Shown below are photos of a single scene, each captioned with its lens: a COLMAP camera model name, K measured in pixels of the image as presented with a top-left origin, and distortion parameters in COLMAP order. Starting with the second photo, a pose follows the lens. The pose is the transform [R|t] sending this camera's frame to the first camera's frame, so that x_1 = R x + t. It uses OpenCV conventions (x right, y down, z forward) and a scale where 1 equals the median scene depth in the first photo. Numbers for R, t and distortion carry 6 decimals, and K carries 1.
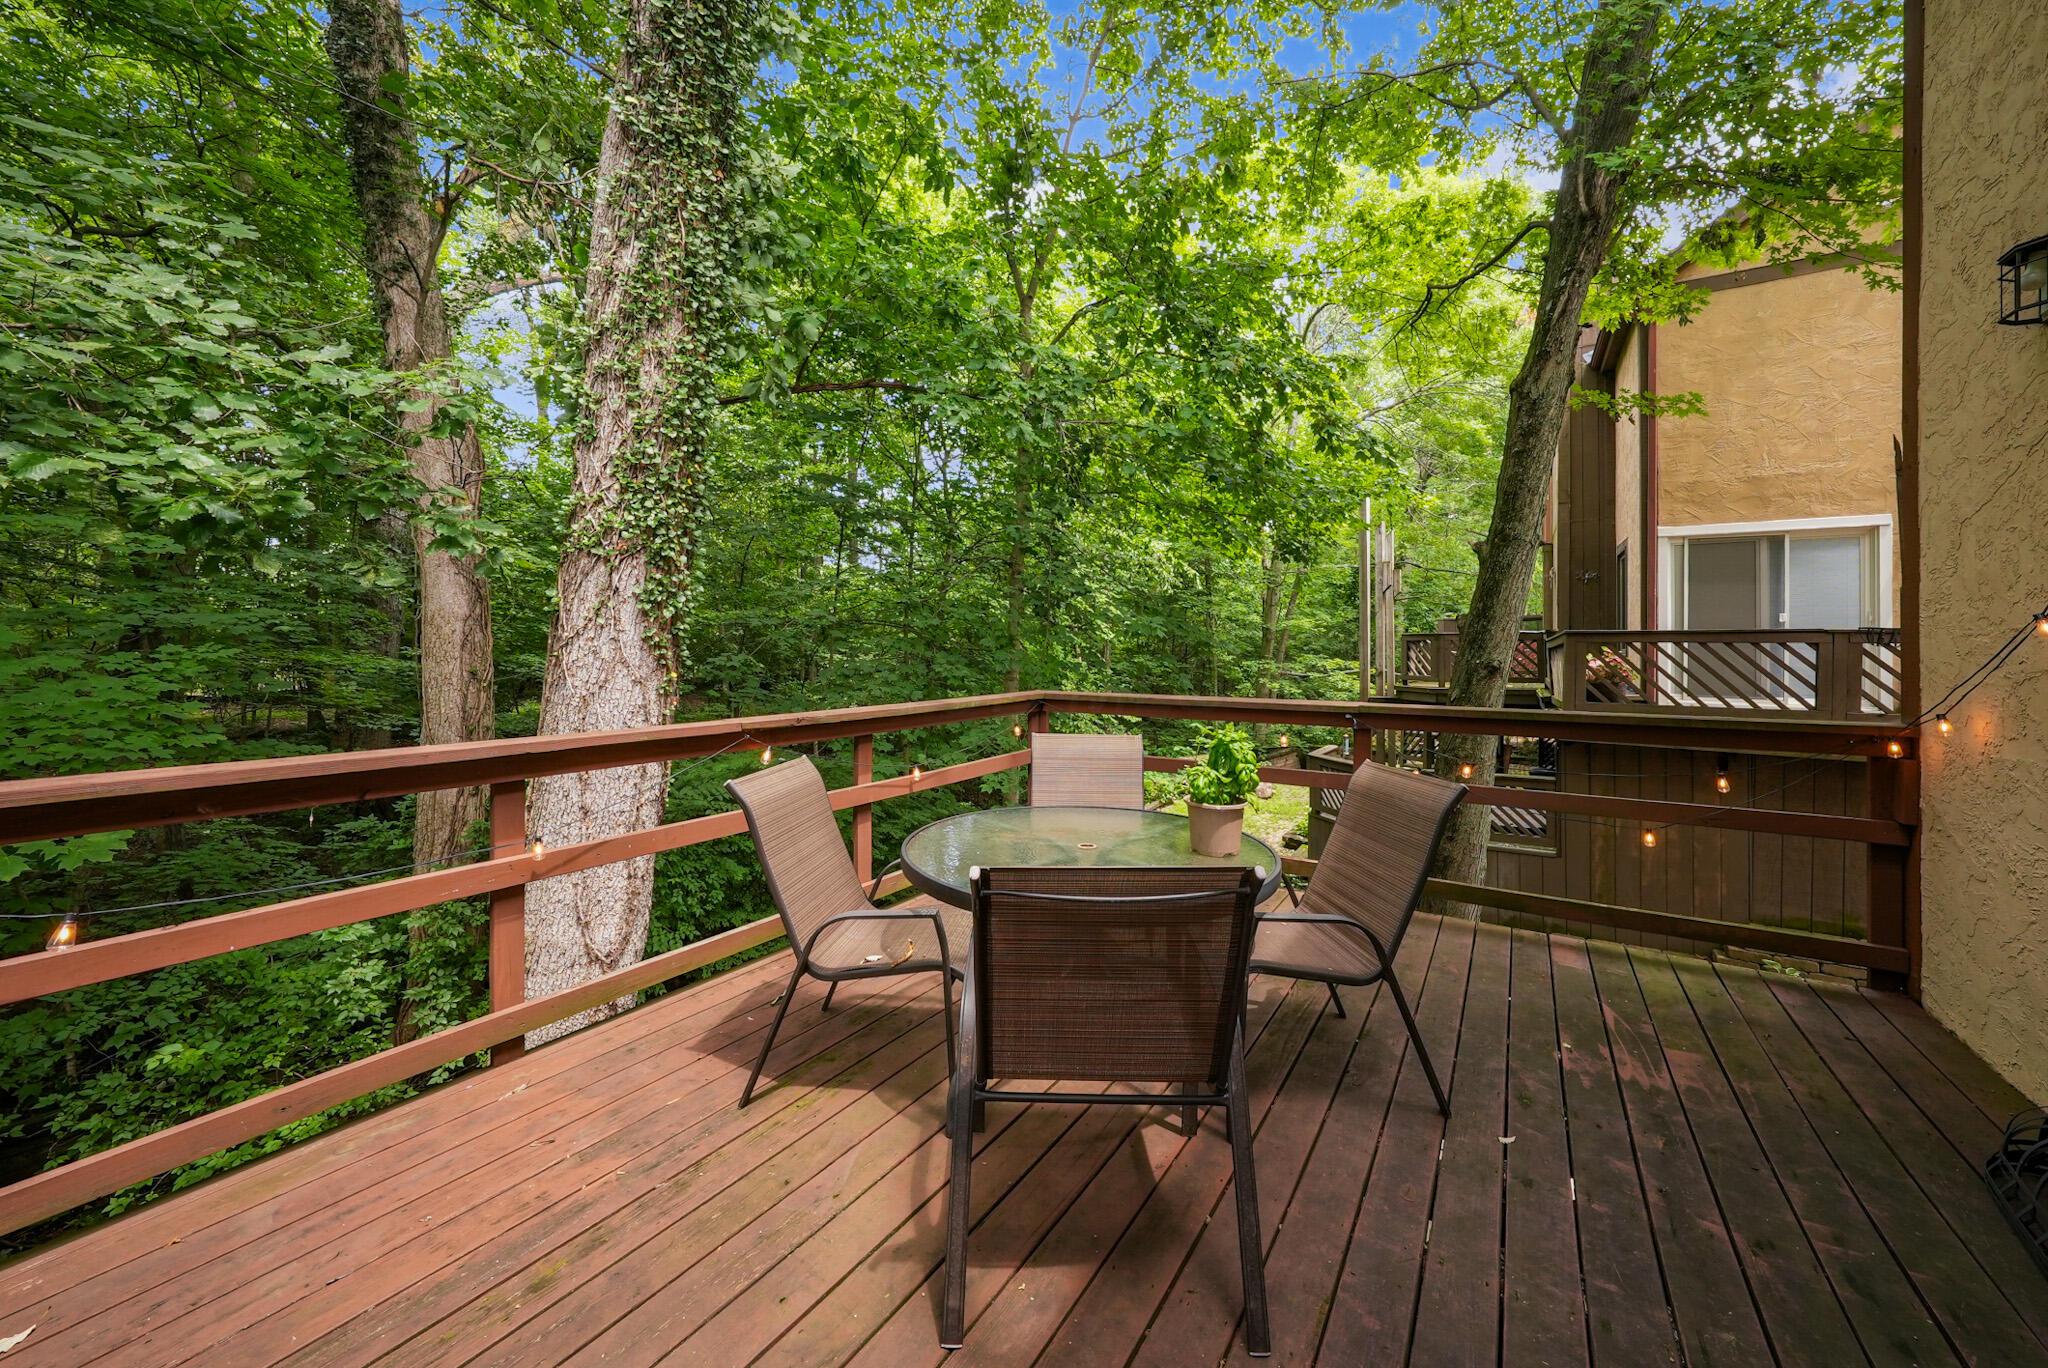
lens RADIAL K [[725.7, 0, 1034.2], [0, 725.7, 650.4], [0, 0, 1]] dist [-0.013901, 0.000097]
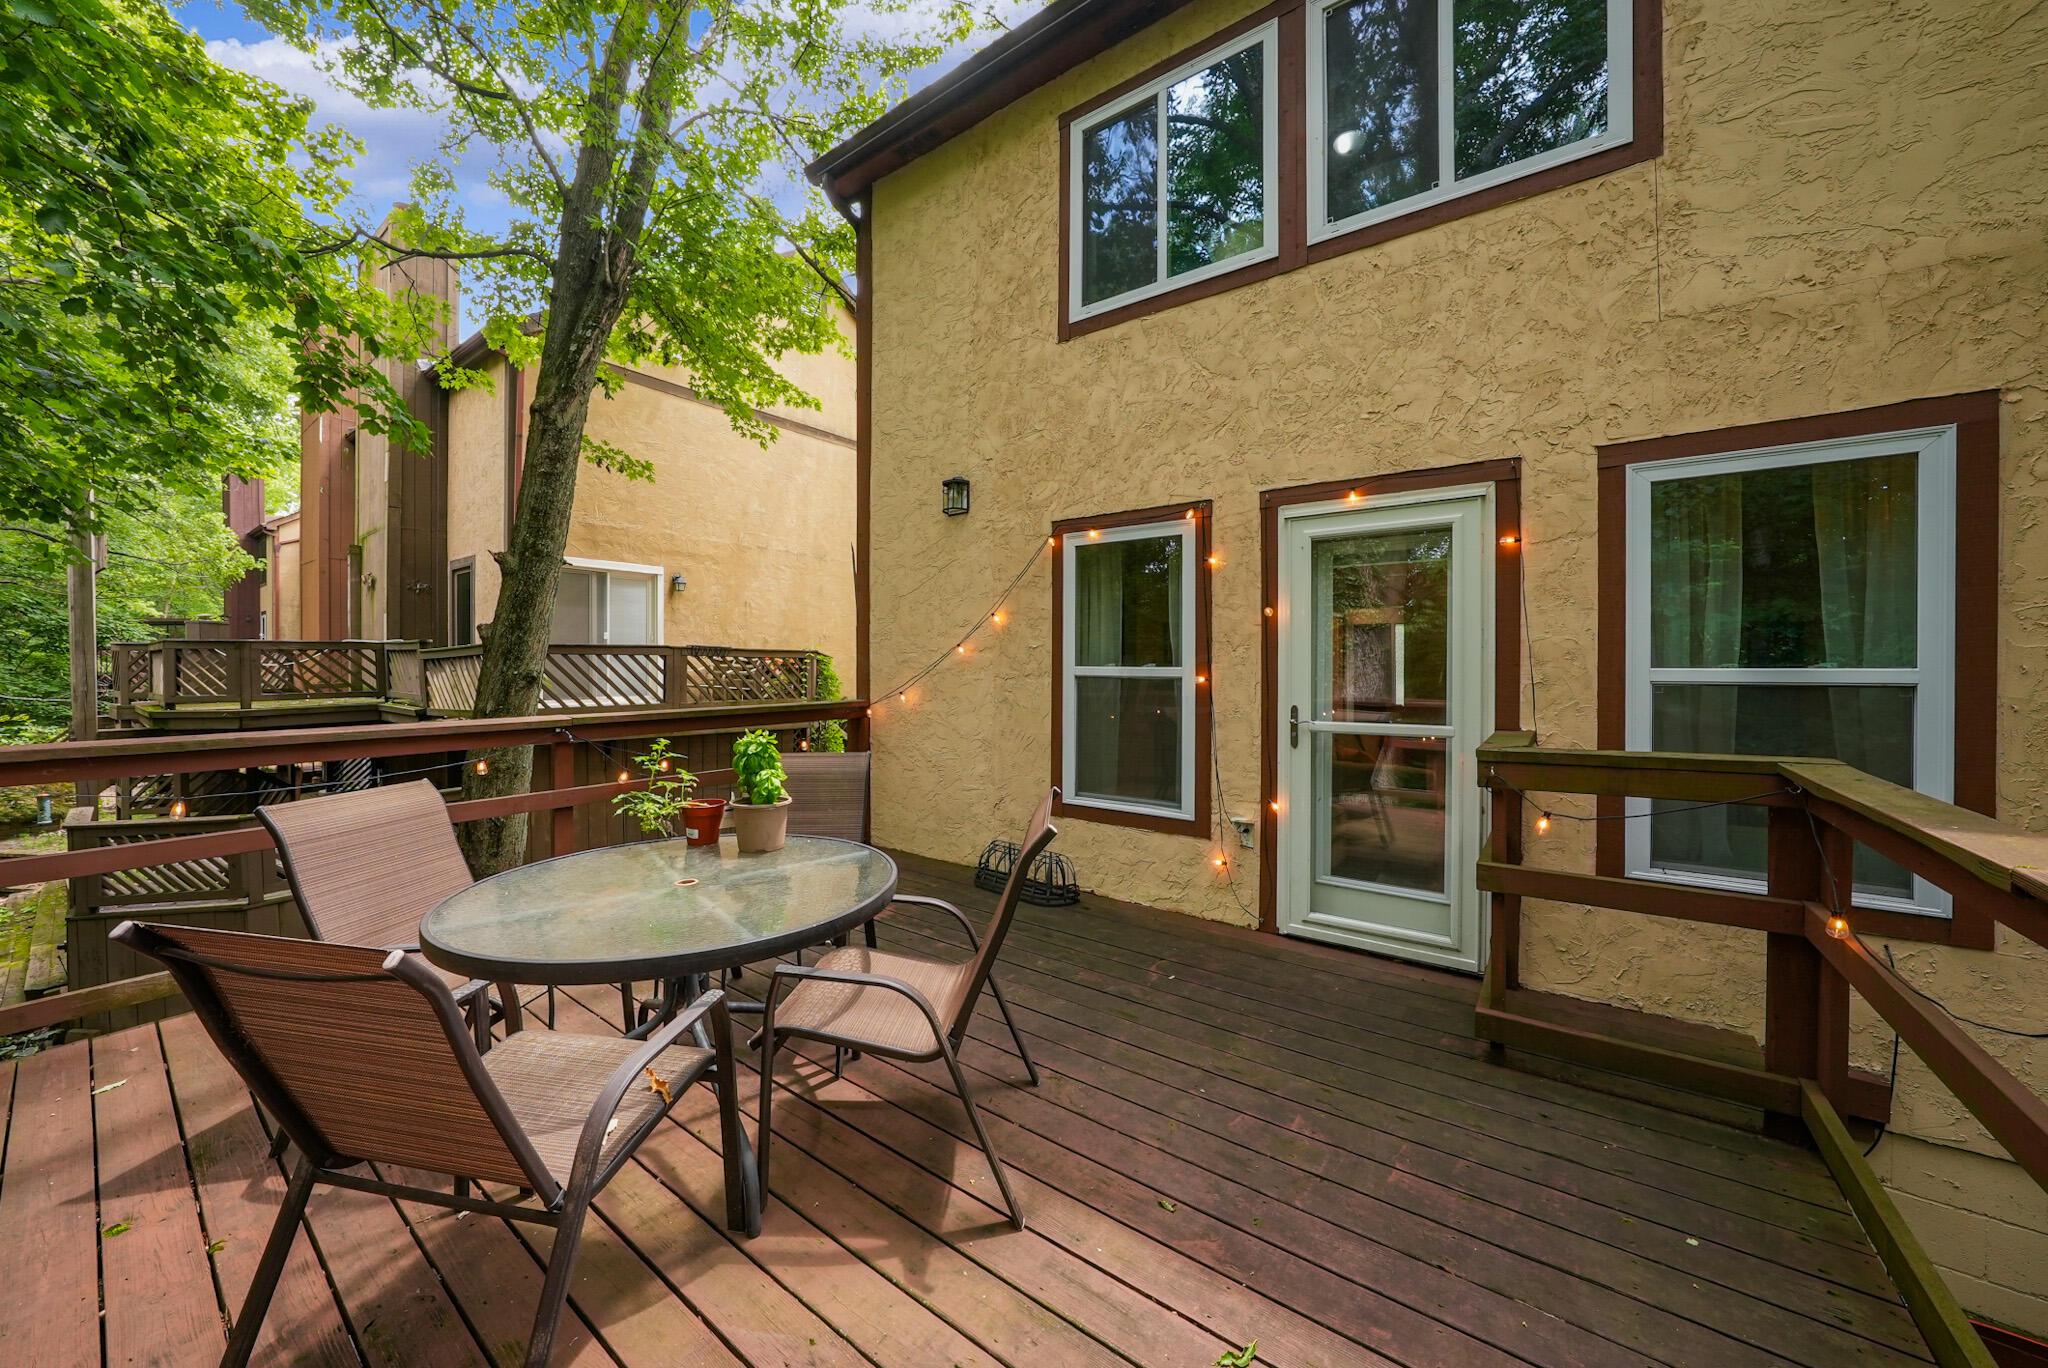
lens RADIAL K [[725.7, 0, 1019.9], [0, 725.7, 667.9], [0, 0, 1]] dist [-0.013901, 0.000097]
pose [[0.071087, -0.012970, 0.997386, -0.293250], [0.003749, 0.999912, 0.012735, -0.000794], [-0.997463, 0.002834, 0.071129, 0.198966]]
